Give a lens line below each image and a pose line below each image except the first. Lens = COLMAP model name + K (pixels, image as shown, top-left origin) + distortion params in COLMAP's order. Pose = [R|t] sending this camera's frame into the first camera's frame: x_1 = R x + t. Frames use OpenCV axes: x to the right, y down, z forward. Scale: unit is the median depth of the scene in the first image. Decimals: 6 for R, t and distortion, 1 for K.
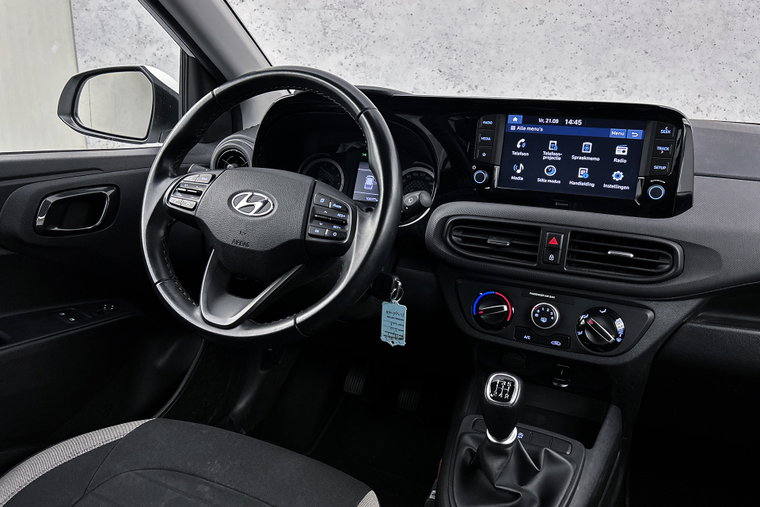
lens RADIAL K [[573.4, 0, 384.9], [0, 573.4, 251.9], [0, 0, 1]] dist [0.044627, -0.050308]
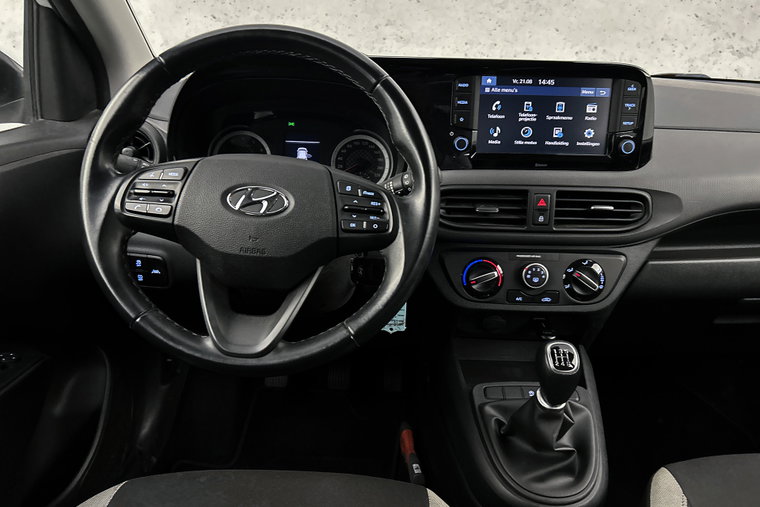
lens RADIAL K [[573.4, 0, 381.8], [0, 573.4, 256.5], [0, 0, 1]] dist [0.044627, -0.050308]
pose [[0.912970, -0.151348, 0.378920, -0.360381], [0.116003, 0.986618, 0.114576, -0.073011], [-0.391190, -0.060648, 0.918309, 0.168139]]
